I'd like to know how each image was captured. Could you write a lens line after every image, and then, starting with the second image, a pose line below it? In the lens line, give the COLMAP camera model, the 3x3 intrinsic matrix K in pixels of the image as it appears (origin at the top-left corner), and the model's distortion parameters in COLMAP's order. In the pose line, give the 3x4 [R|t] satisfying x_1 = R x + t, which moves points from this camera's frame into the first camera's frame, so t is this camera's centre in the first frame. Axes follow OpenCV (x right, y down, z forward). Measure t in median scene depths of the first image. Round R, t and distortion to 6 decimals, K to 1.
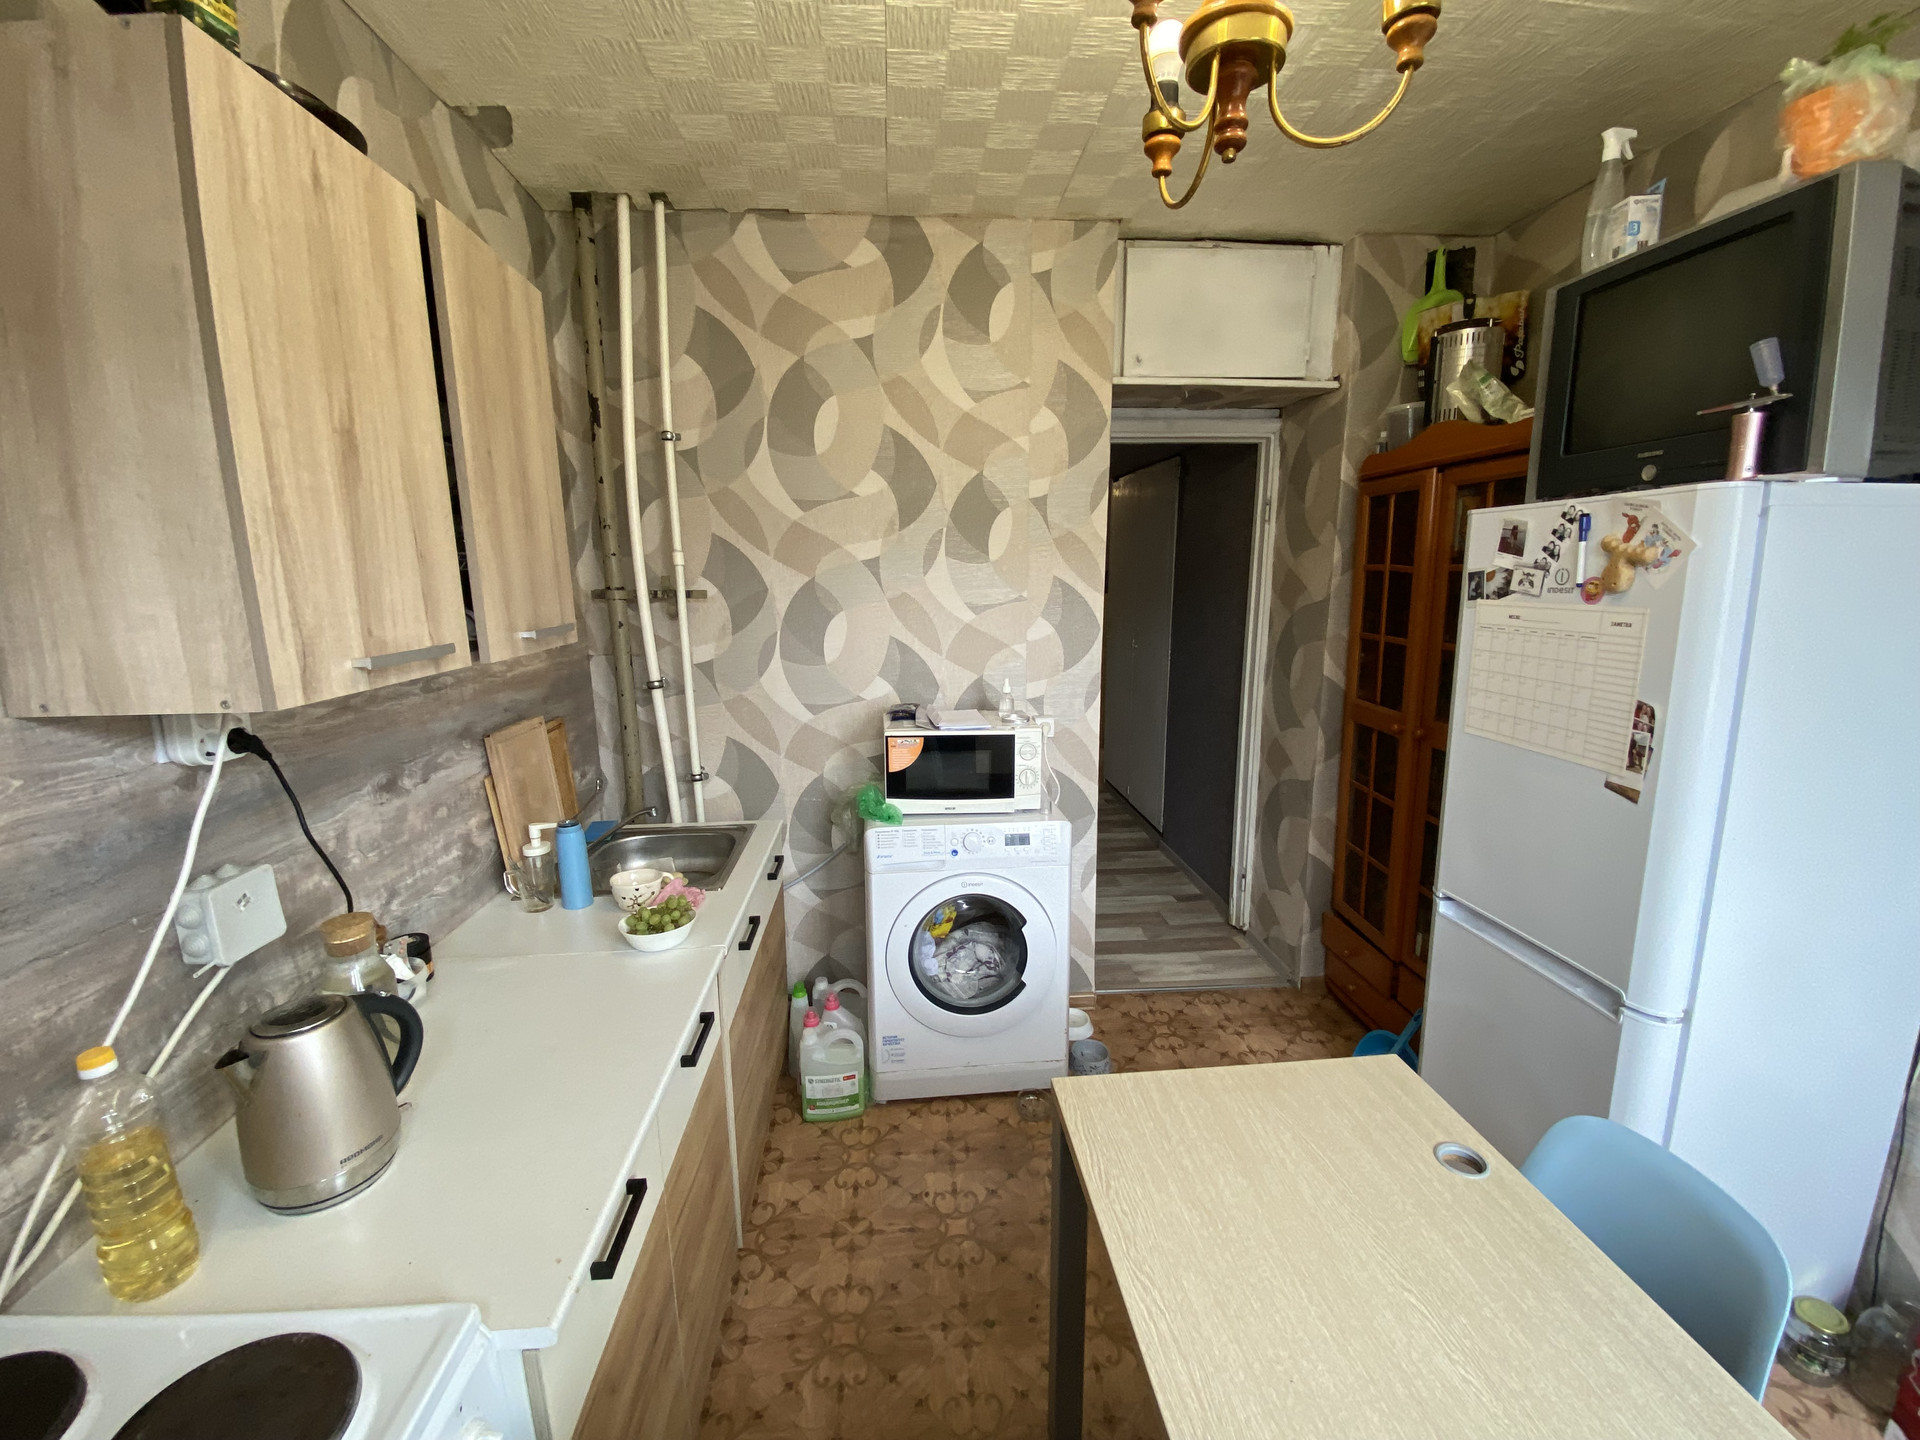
lens RADIAL K [[780.2, 0, 960.0], [0, 780.2, 720.0], [0, 0, 1]] dist [0.019488, -0.017767]
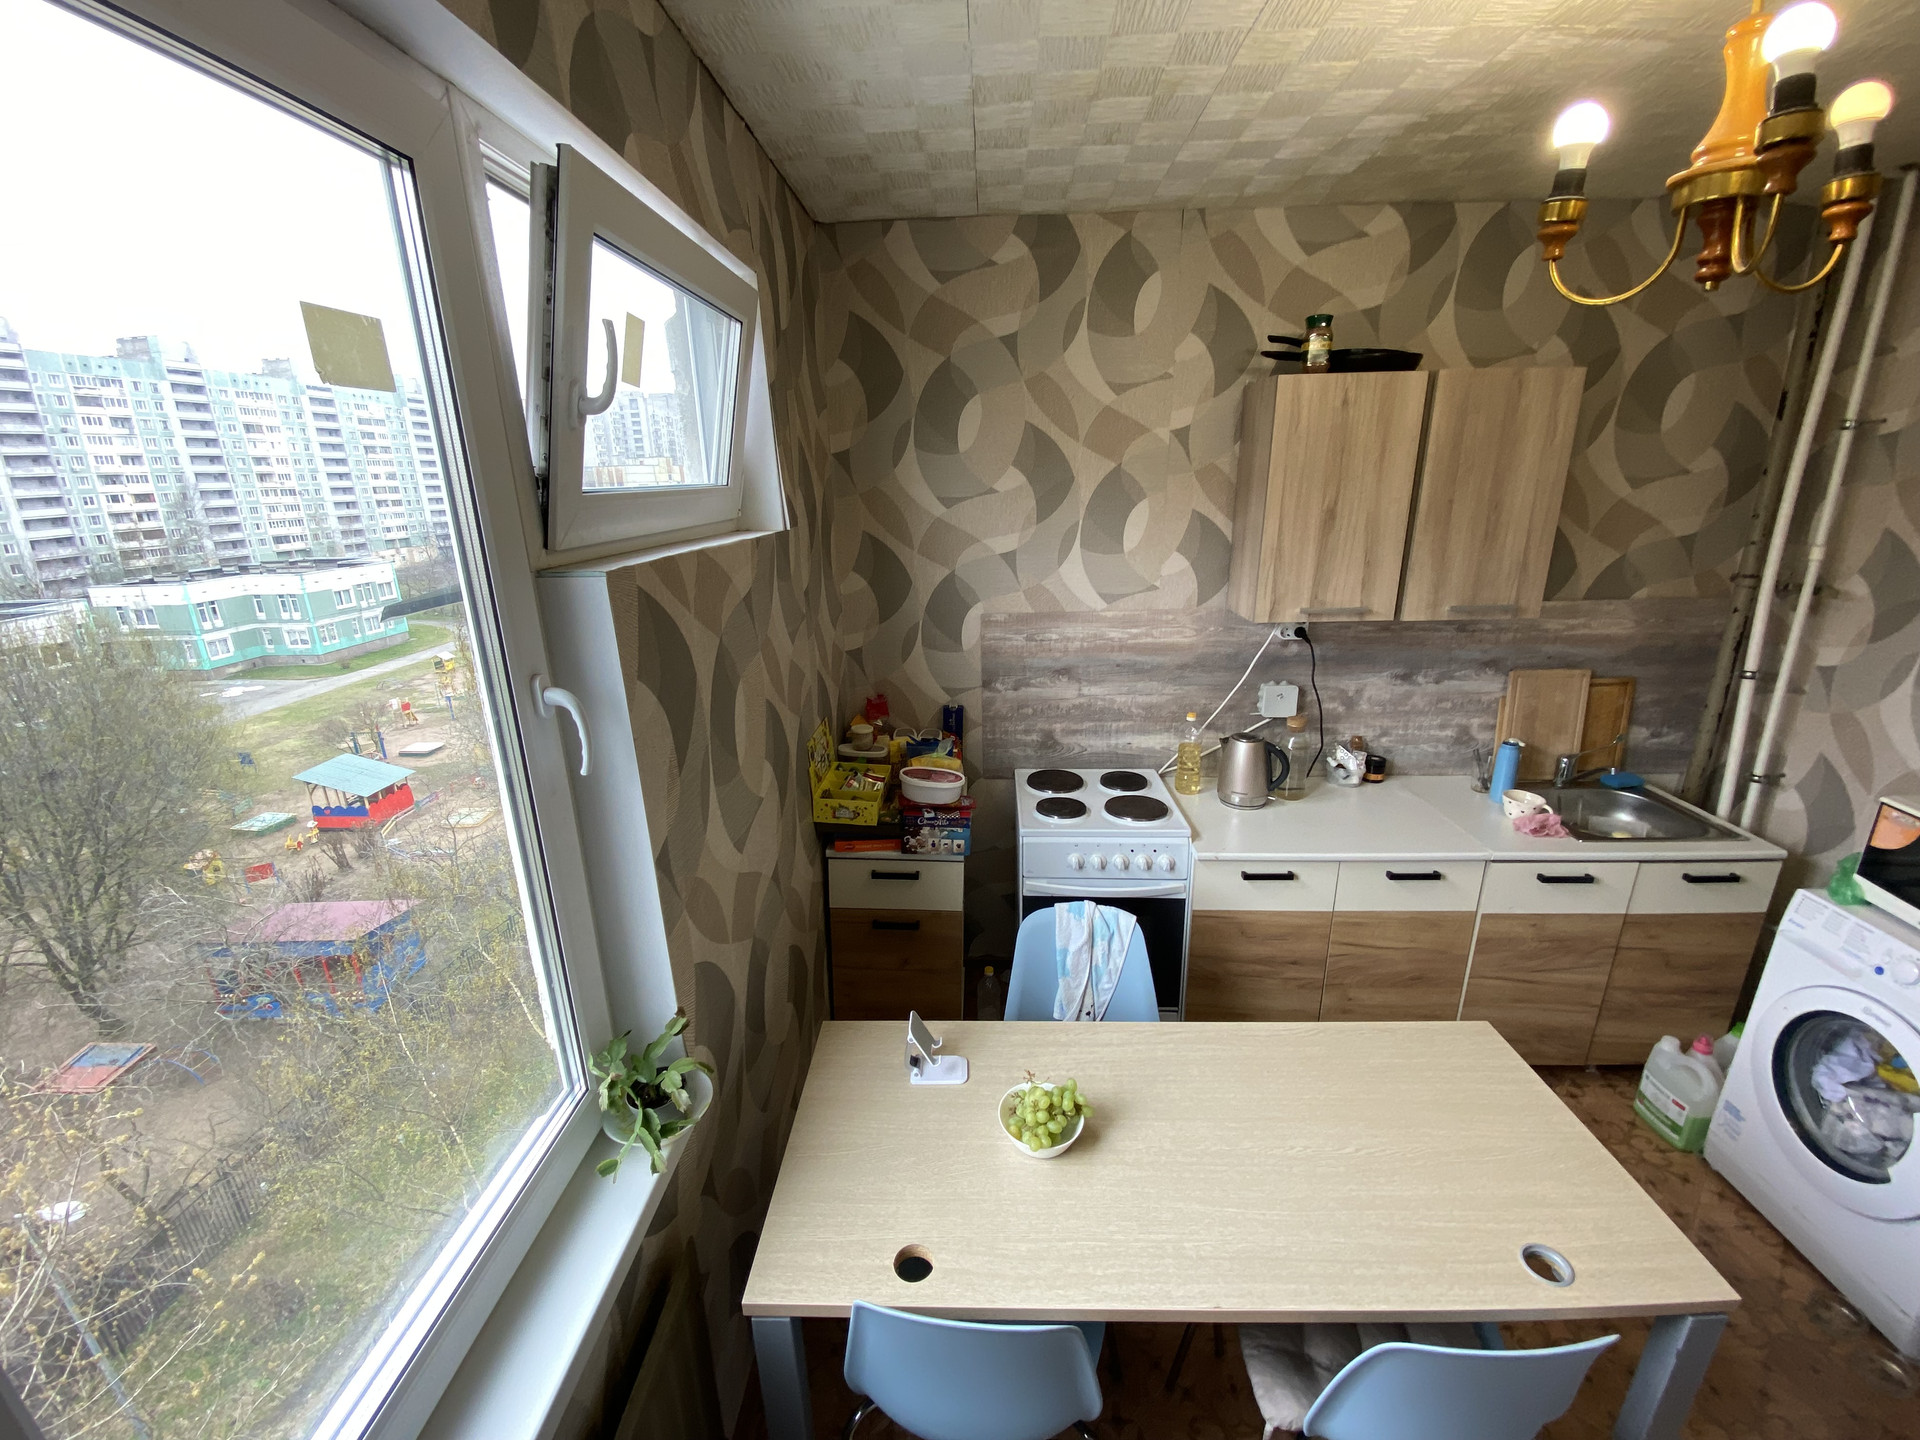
lens RADIAL K [[771.2, 0, 960.0], [0, 771.2, 720.0], [0, 0, 1]] dist [0.044342, -0.034663]
pose [[-0.117989, 0.310744, -0.943142, 1.096249], [-0.167367, 0.929966, 0.327340, -0.236244], [0.978809, 0.196473, -0.057718, 0.125561]]
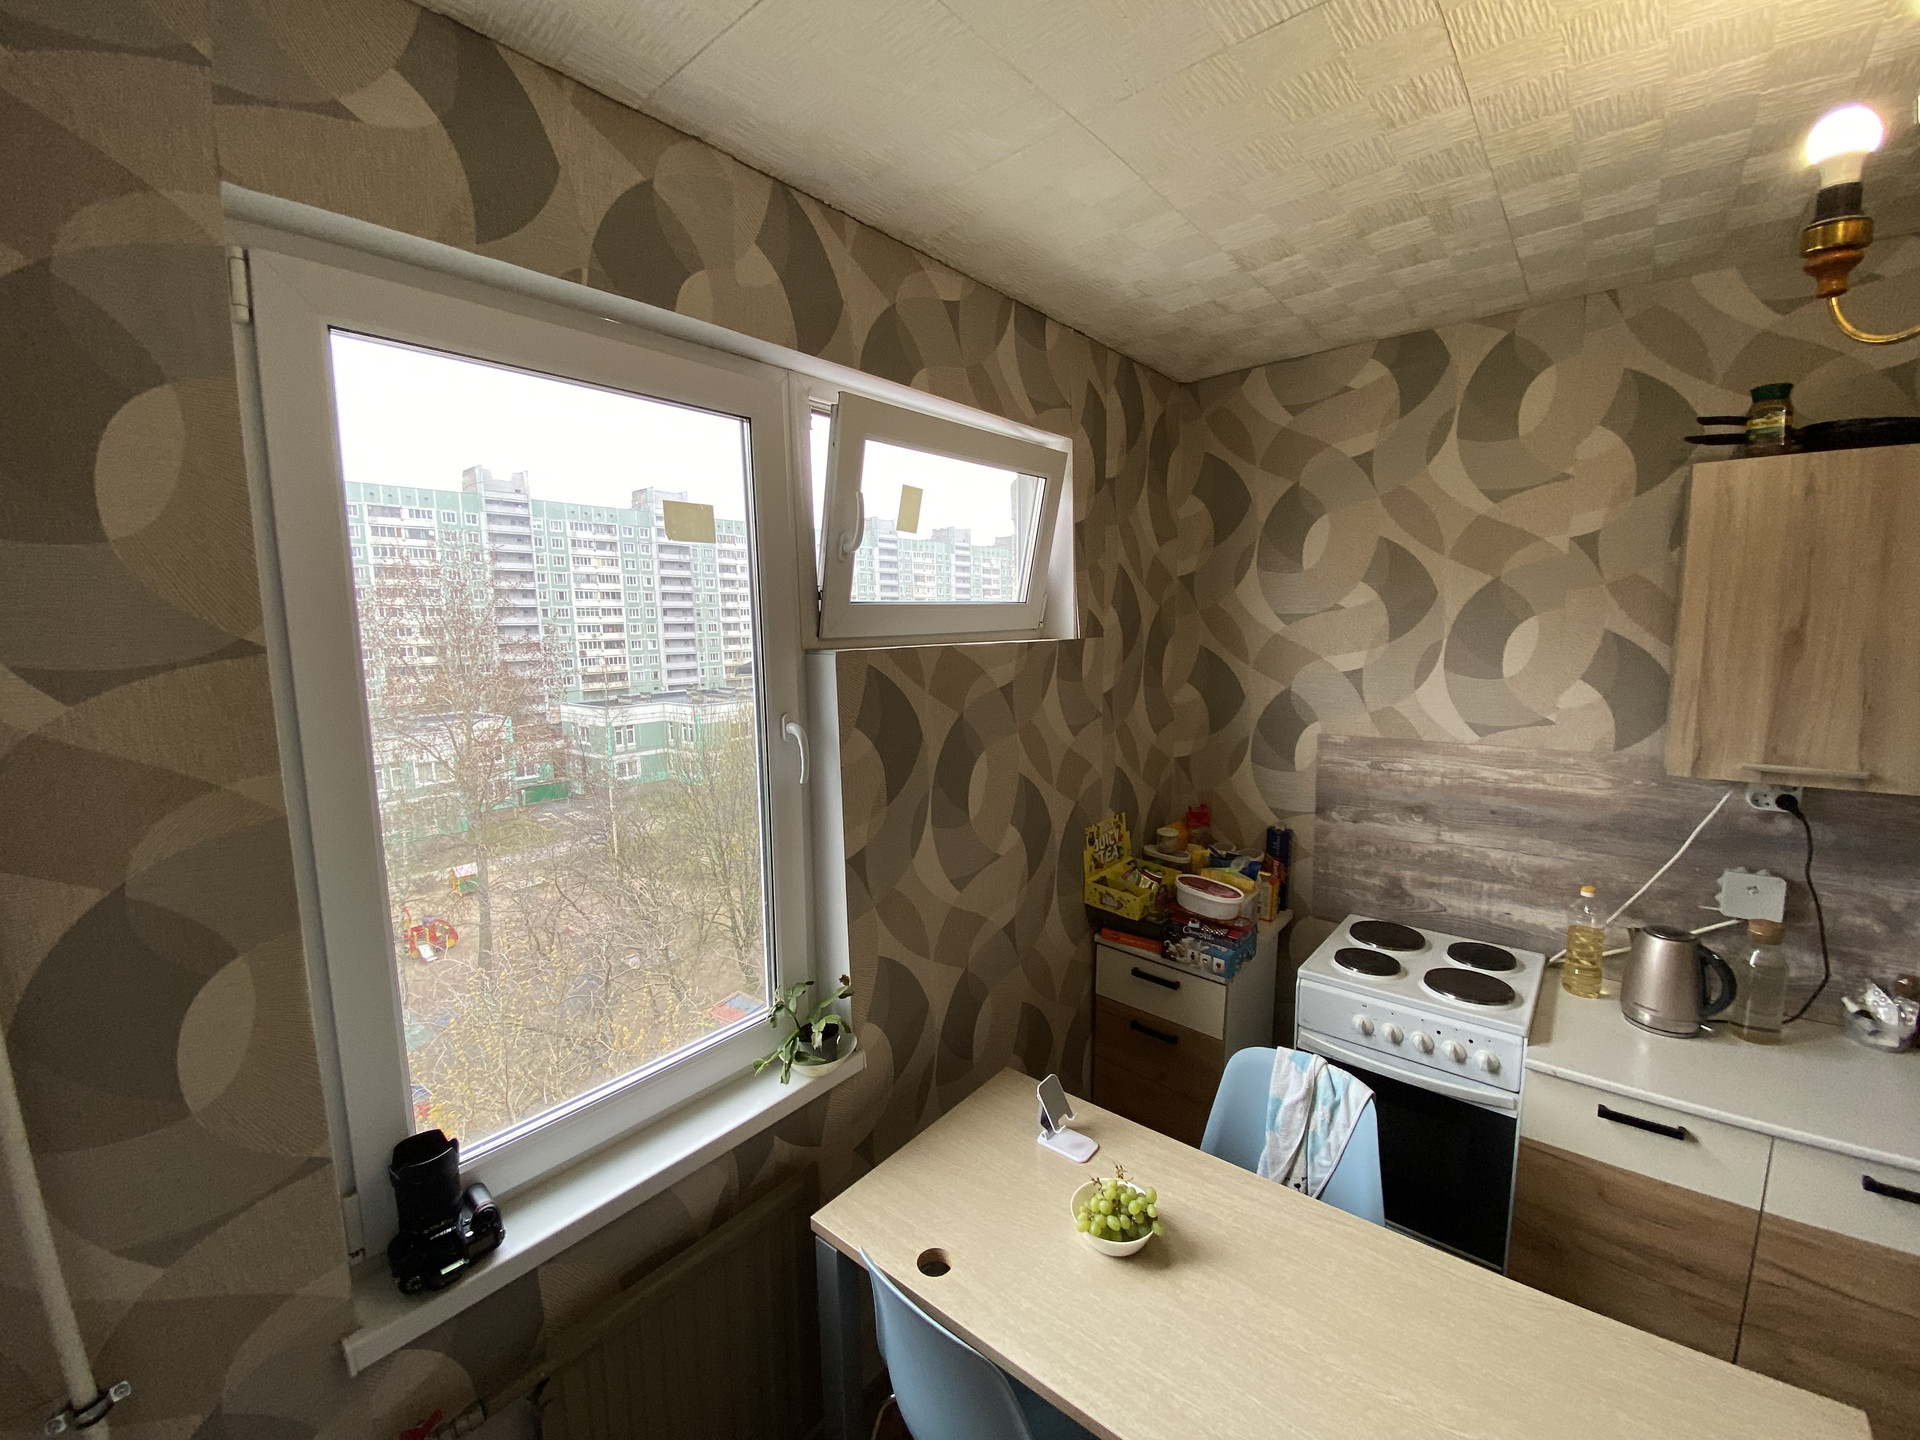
lens RADIAL K [[780.2, 0, 960.0], [0, 780.2, 720.0], [0, 0, 1]] dist [0.019488, -0.017767]
pose [[-0.701832, 0.115391, -0.702934, 1.059729], [-0.107503, 0.958333, 0.264651, -0.282773], [0.704184, 0.261308, -0.660184, 0.582632]]
